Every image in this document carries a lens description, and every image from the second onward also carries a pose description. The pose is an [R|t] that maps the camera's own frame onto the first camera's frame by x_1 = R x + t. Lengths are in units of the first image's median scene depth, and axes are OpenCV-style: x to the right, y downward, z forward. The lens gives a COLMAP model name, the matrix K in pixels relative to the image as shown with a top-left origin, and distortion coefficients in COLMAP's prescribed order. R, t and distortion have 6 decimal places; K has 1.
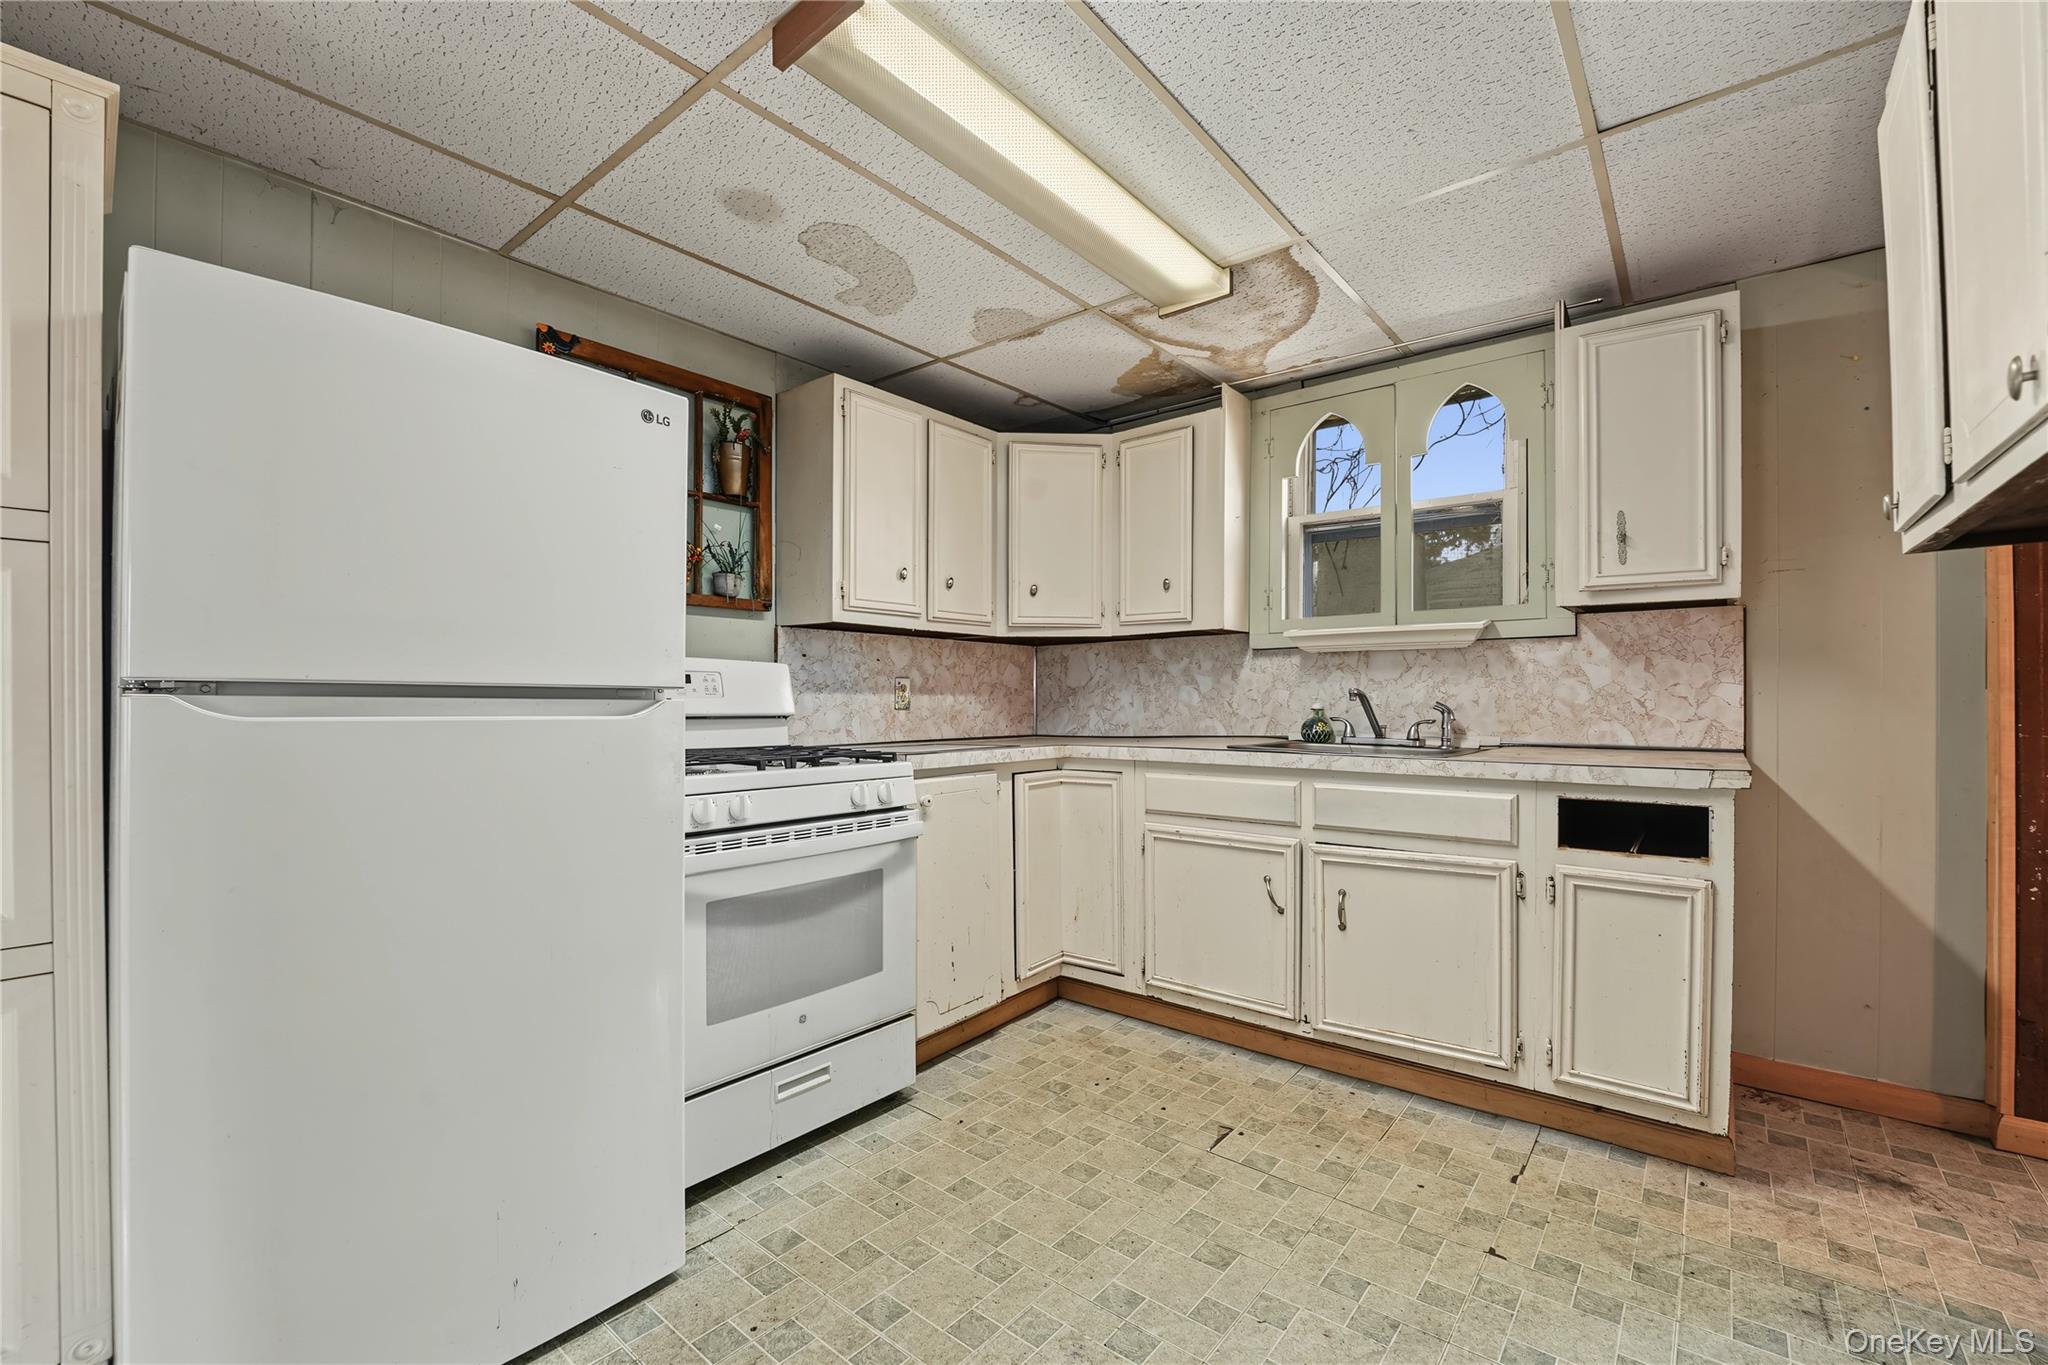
lens RADIAL K [[849.4, 0, 1002.6], [0, 849.4, 697.3], [0, 0, 1]] dist [-0.011749, -0.000051]
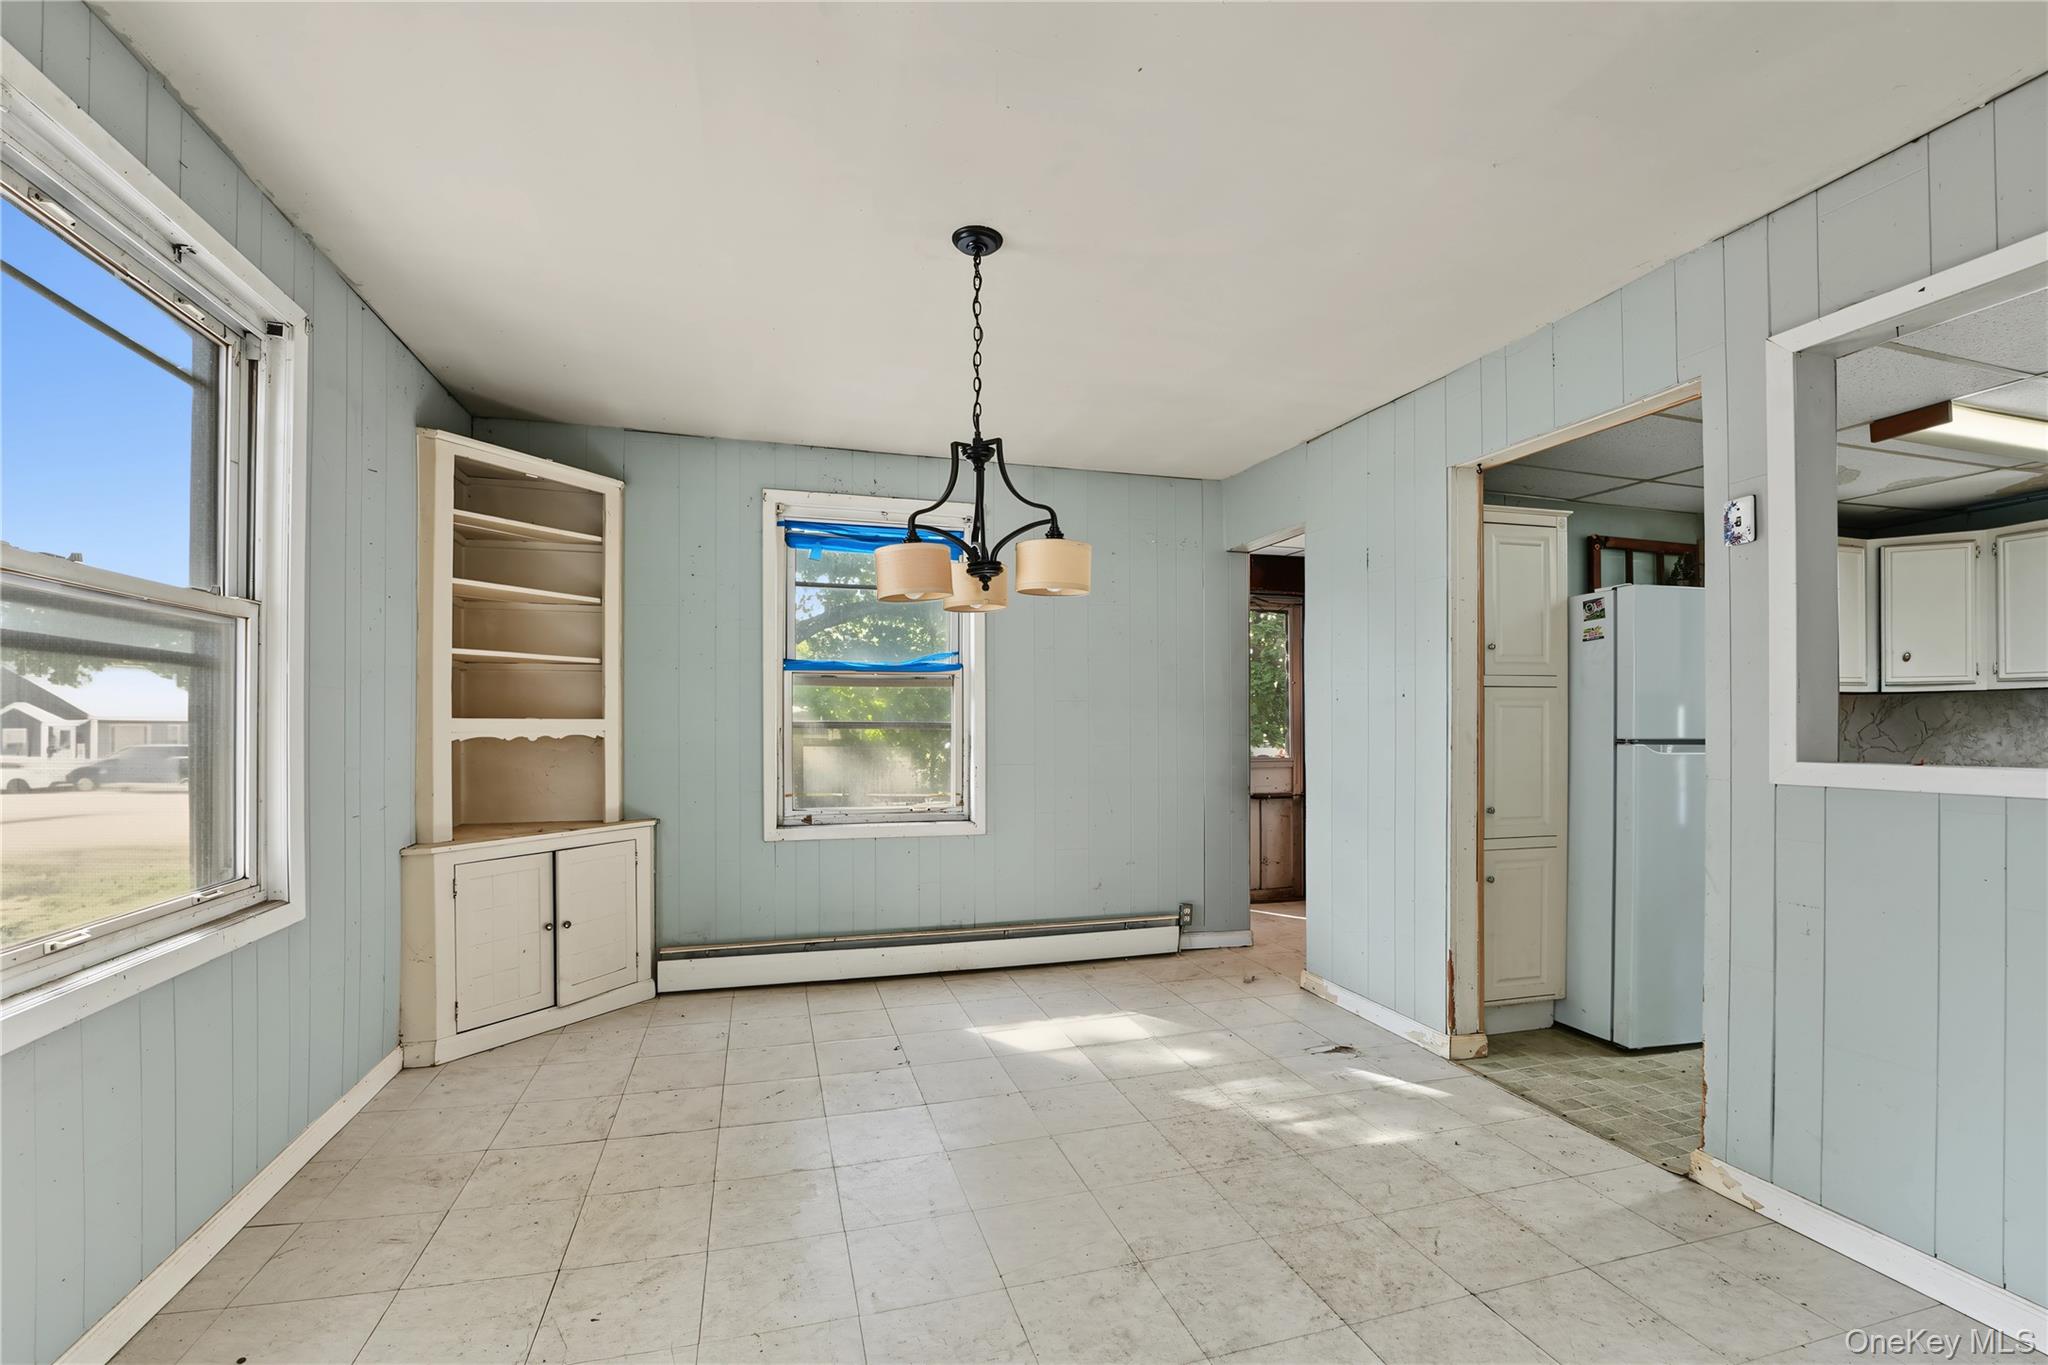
lens RADIAL K [[867.4, 0, 1011.7], [0, 867.4, 715.4], [0, 0, 1]] dist [-0.021226, 0.000749]
pose [[0.840156, -0.007911, -0.542287, -0.467289], [0.003096, 0.999947, -0.009791, -0.030152], [0.542336, 0.006547, 0.840136, -0.953963]]
